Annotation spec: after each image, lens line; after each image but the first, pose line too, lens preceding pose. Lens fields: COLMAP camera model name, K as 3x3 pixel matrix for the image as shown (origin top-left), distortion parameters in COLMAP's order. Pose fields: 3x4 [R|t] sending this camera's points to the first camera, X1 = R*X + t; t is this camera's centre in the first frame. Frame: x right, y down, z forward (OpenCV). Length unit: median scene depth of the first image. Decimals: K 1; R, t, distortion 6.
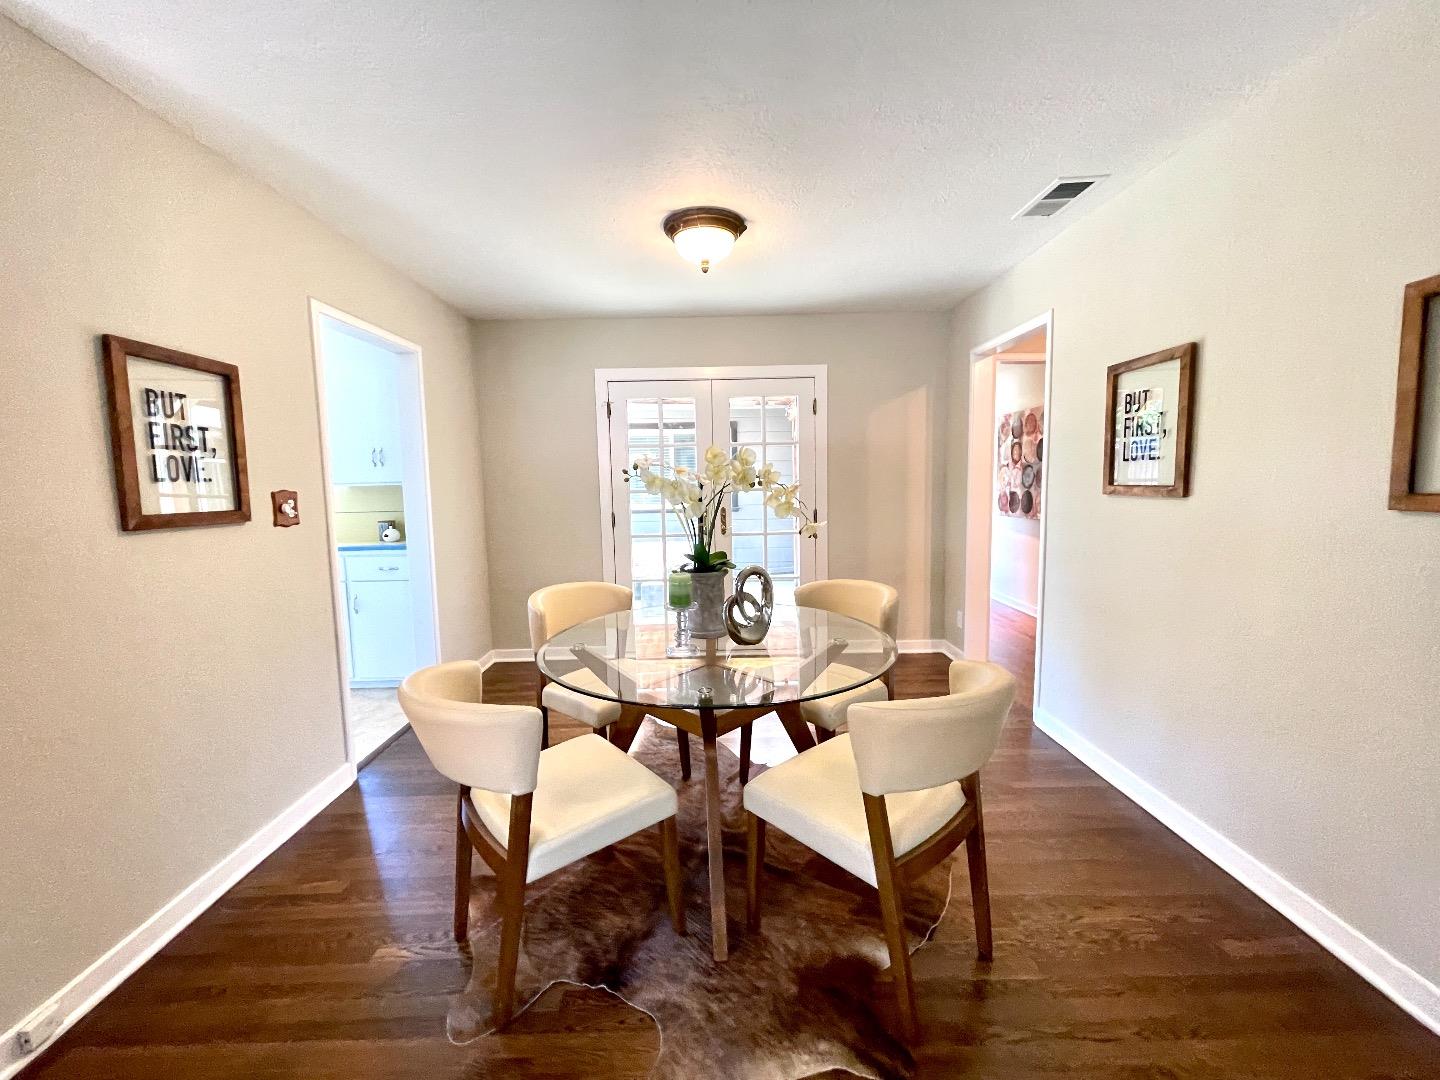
lens RADIAL K [[583.5, 0, 716.6], [0, 583.5, 537.8], [0, 0, 1]] dist [-0.001921, 0.000541]
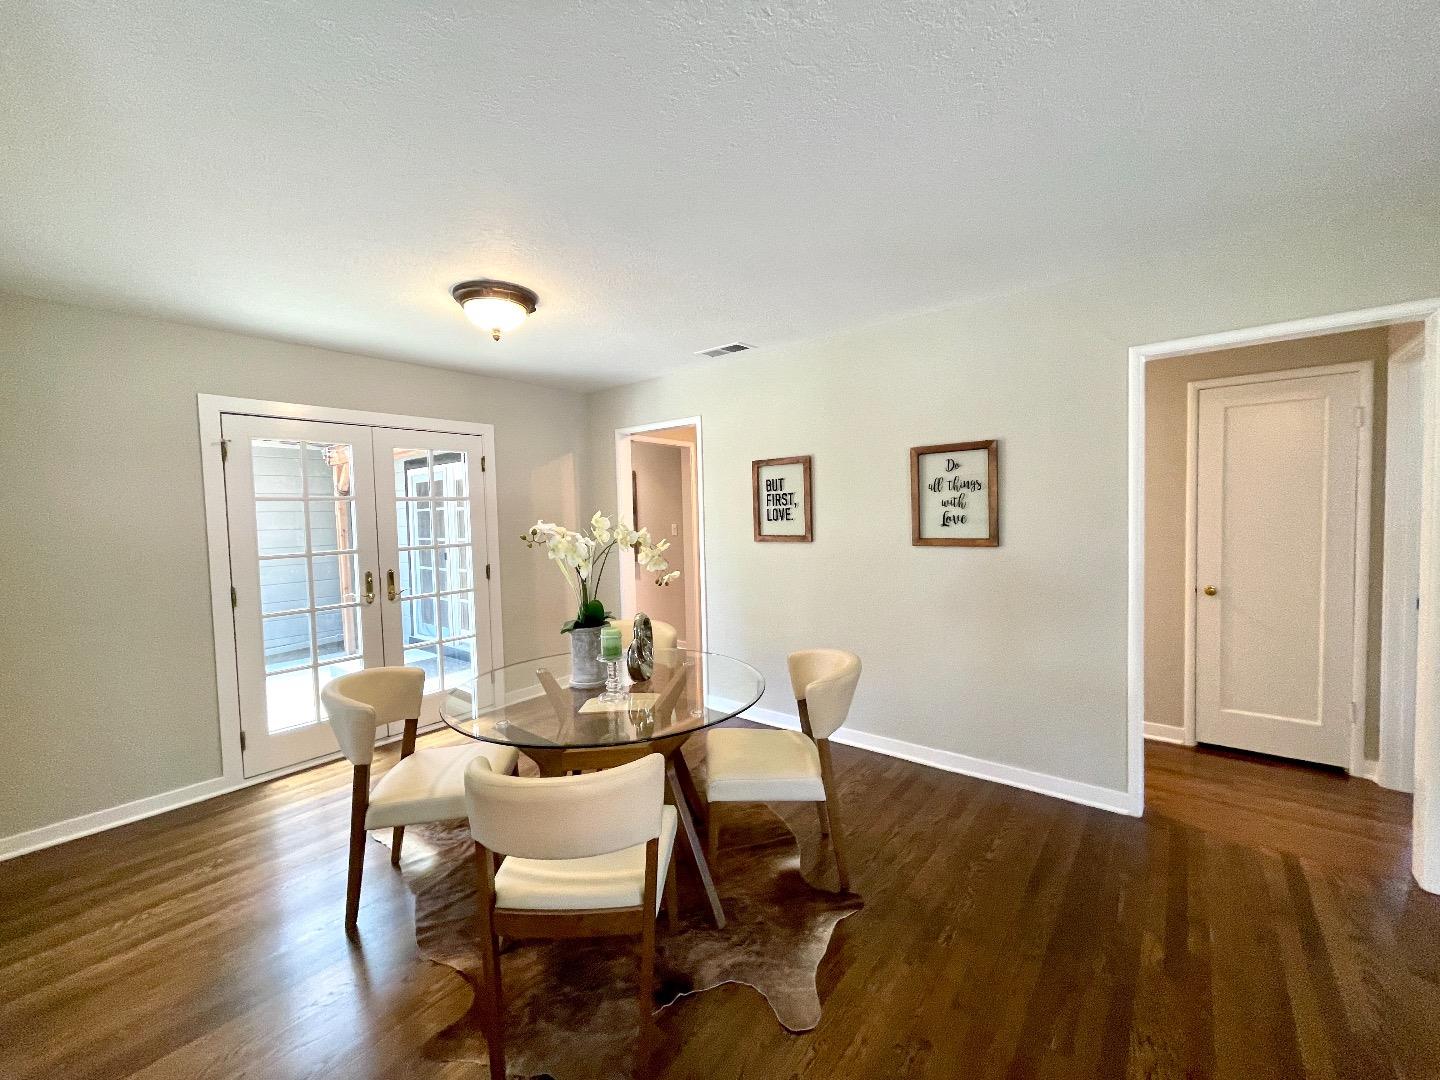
lens RADIAL K [[583.5, 0, 720.9], [0, 583.5, 538.4], [0, 0, 1]] dist [-0.001921, 0.000541]
pose [[0.631389, -0.031333, 0.774833, -0.665300], [0.092309, 0.995116, -0.034980, -0.041770], [-0.769953, 0.093610, 0.631198, 0.098472]]
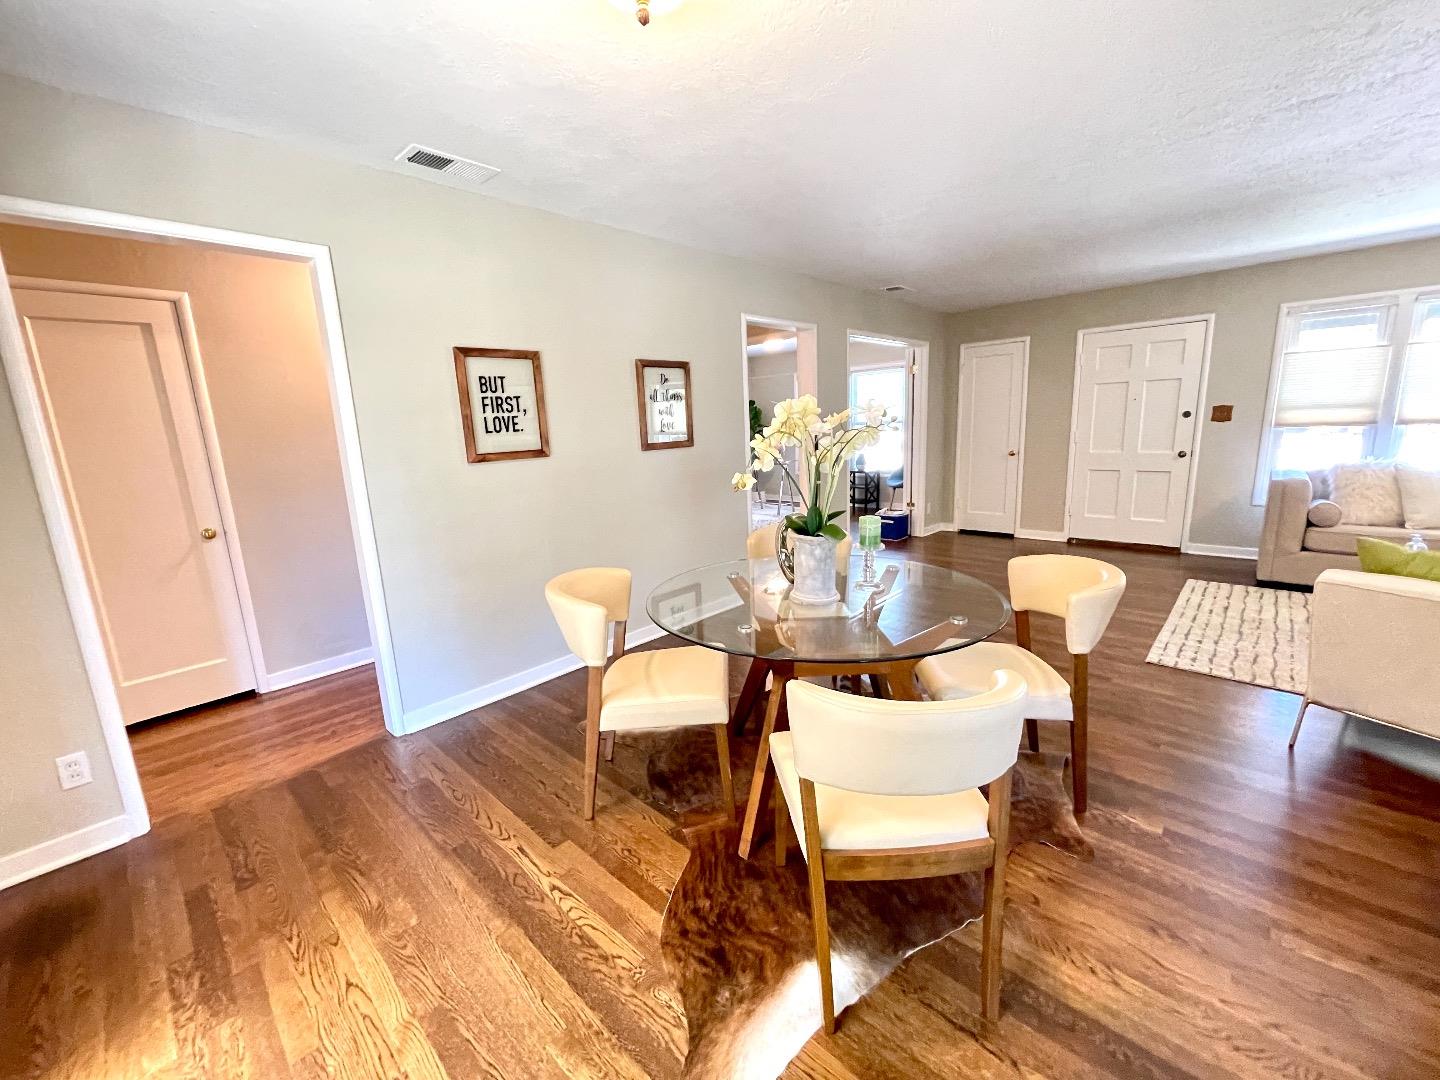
lens RADIAL K [[583.5, 0, 713.4], [0, 583.5, 541.0], [0, 0, 1]] dist [-0.001921, 0.000541]
pose [[-0.721046, -0.089354, 0.687101, -0.505698], [0.125963, 0.958221, 0.256798, -0.178782], [-0.681341, 0.271712, -0.679667, 1.651352]]
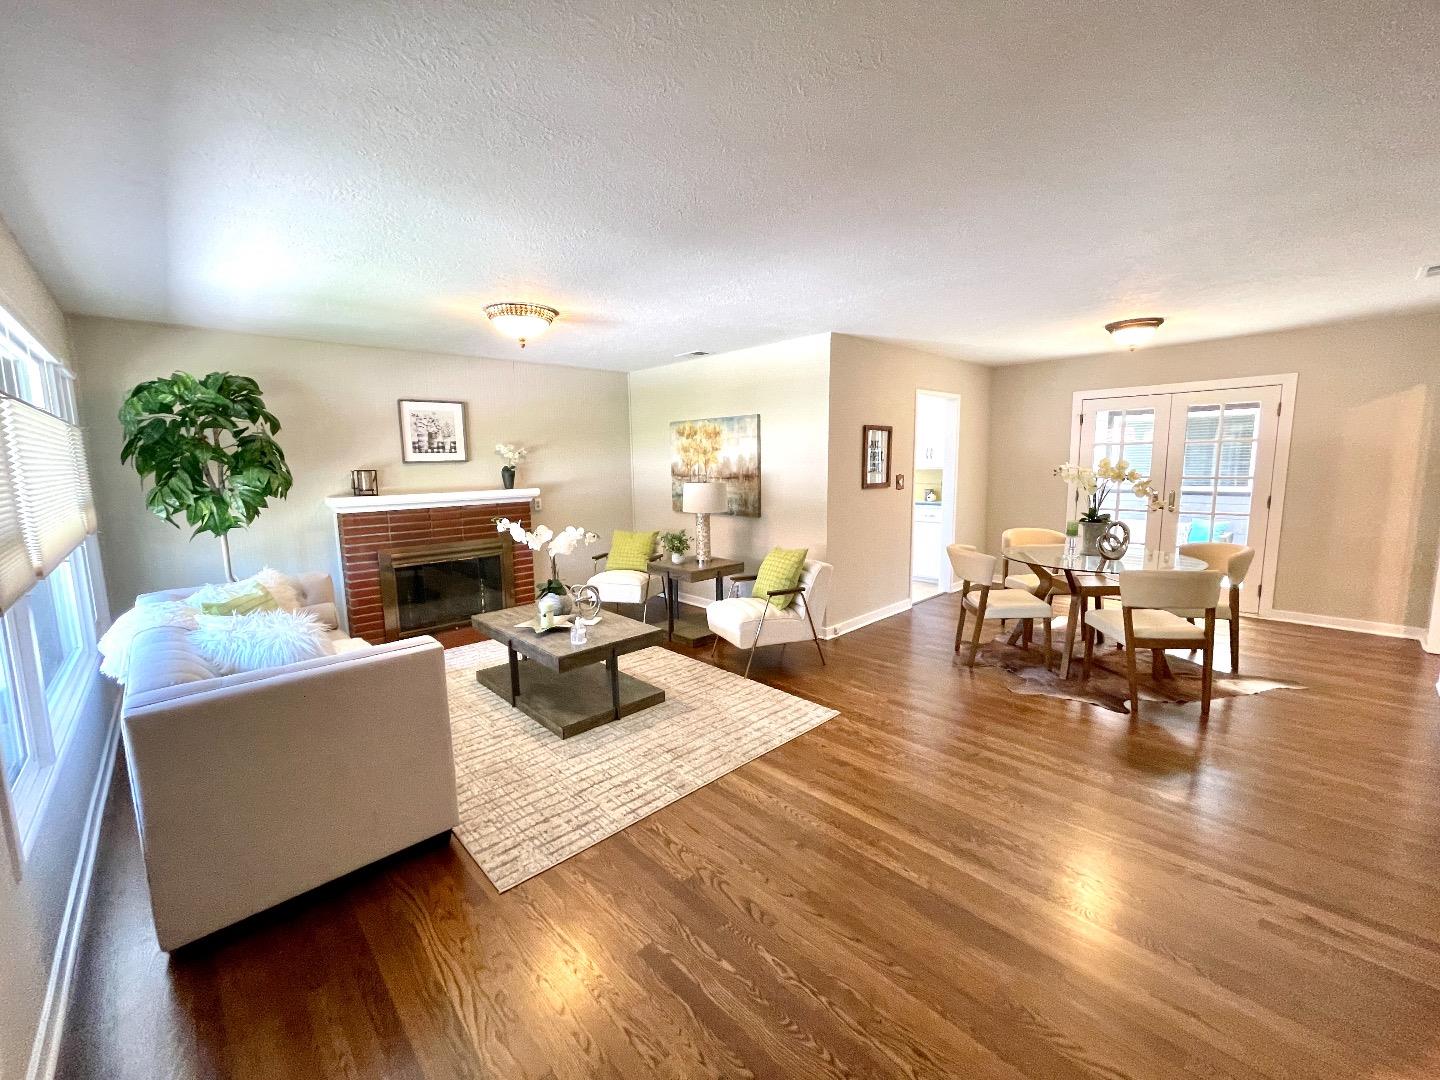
lens RADIAL K [[583.5, 0, 714.9], [0, 583.5, 536.8], [0, 0, 1]] dist [-0.001921, 0.000541]
pose [[0.679524, 0.105331, -0.726053, 0.510915], [-0.070906, 0.994436, 0.077904, 0.040941], [0.730219, -0.001456, 0.683212, -1.201926]]
